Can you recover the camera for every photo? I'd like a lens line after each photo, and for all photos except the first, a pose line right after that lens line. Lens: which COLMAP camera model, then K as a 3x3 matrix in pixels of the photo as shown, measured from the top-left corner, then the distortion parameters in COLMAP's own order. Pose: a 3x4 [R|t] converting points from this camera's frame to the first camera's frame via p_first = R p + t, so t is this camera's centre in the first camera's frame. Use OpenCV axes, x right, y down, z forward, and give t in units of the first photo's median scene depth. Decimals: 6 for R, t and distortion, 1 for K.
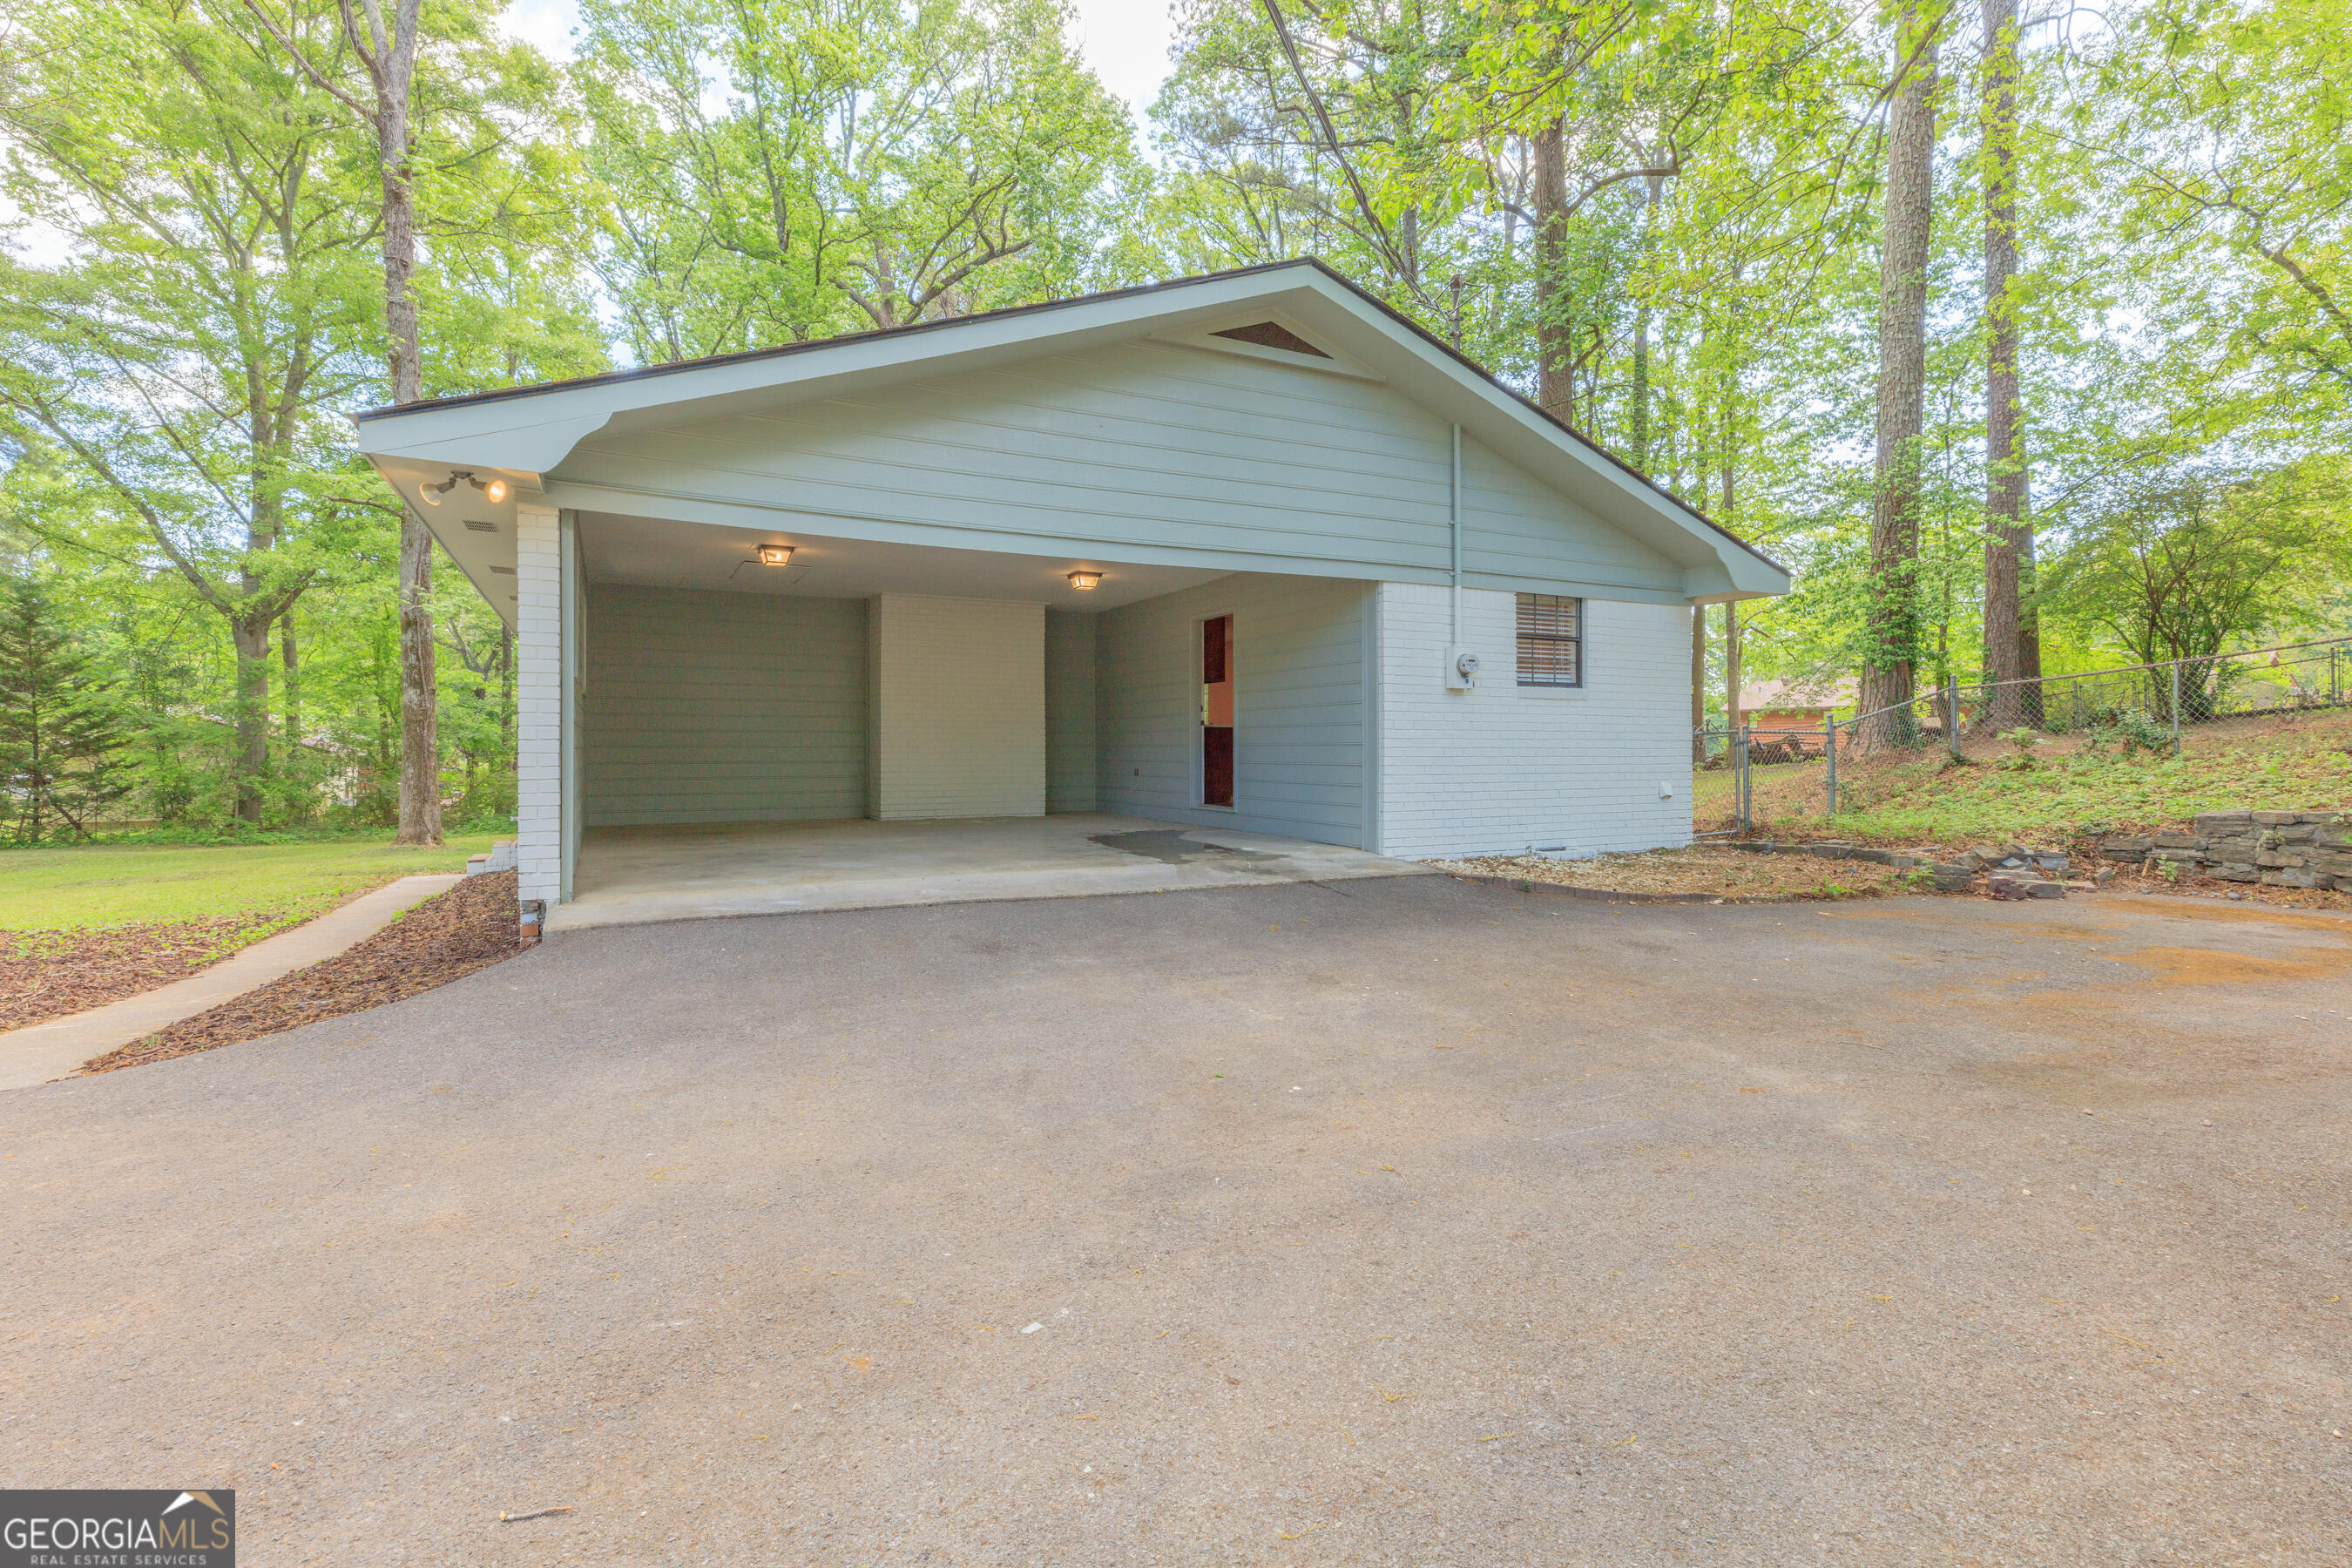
lens RADIAL K [[1110.1, 0, 1177.1], [0, 1110.1, 745.9], [0, 0, 1]] dist [0.000059, -0.000358]
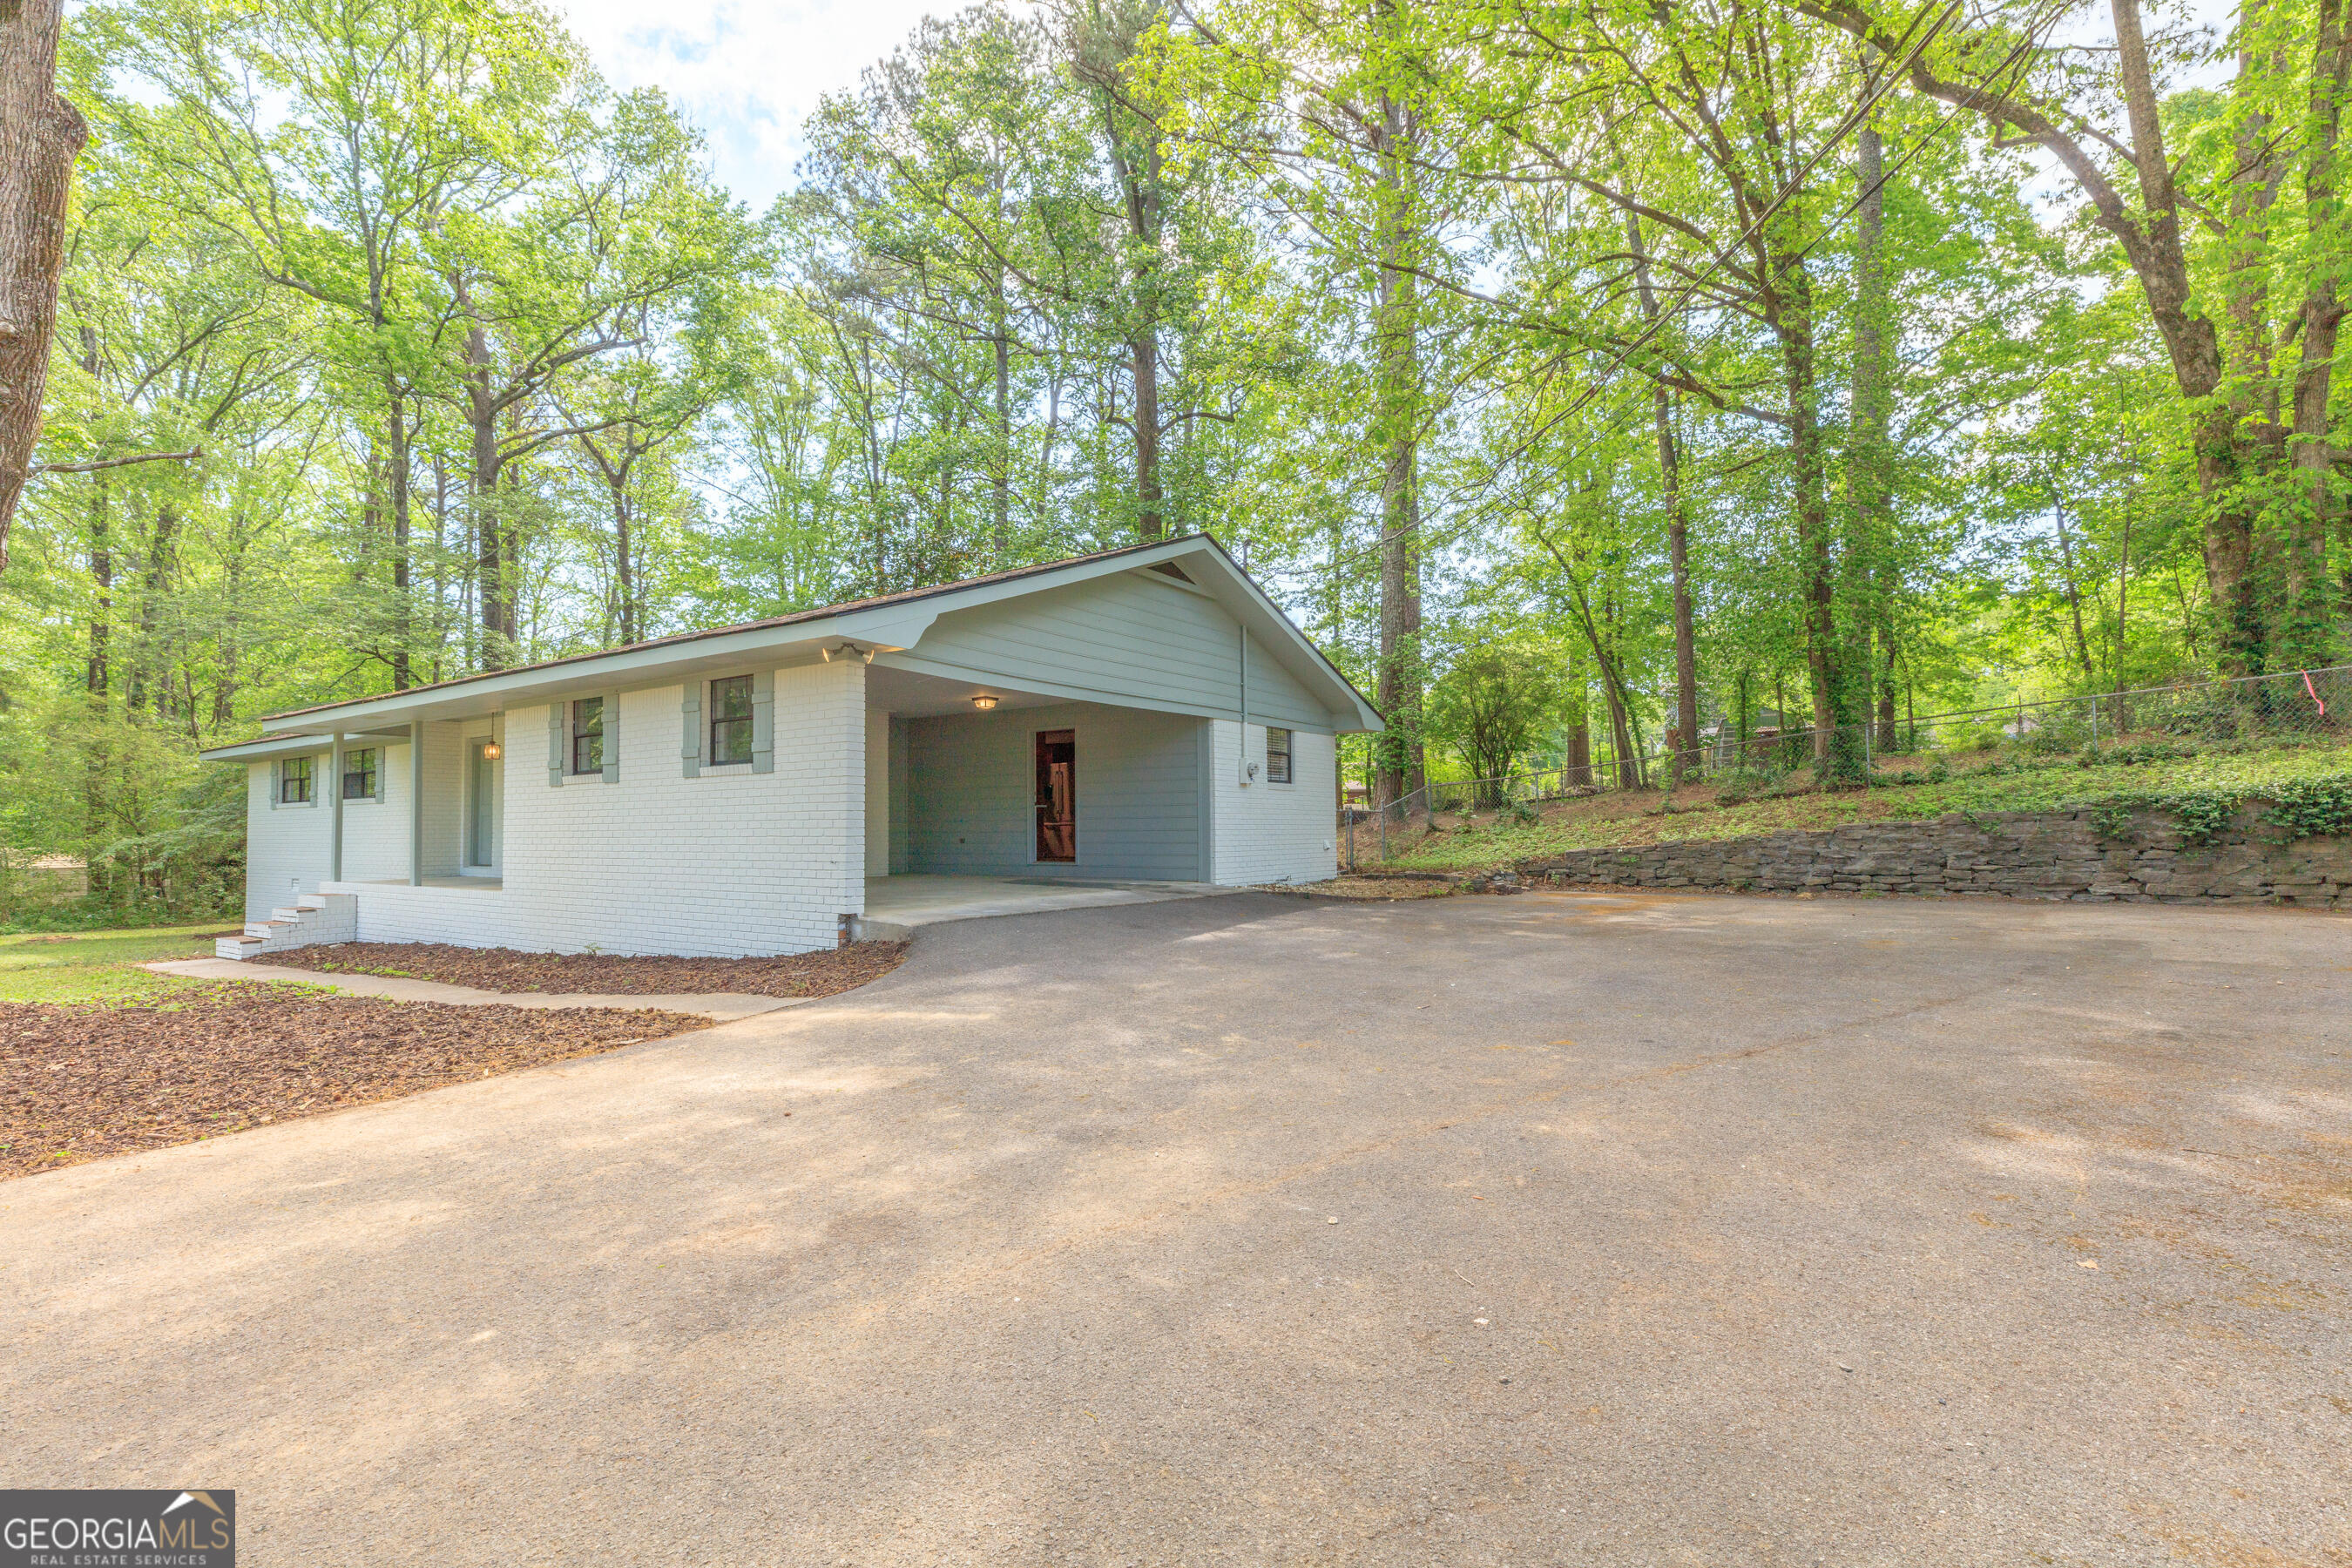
lens RADIAL K [[1065.5, 0, 1176.0], [0, 1065.5, 784.0], [0, 0, 1]] dist [0.000841, -0.000071]
pose [[0.880458, 0.014012, 0.473917, -0.587870], [0.006335, 0.999126, -0.041310, 0.014613], [-0.474082, 0.039374, 0.879600, -0.351982]]
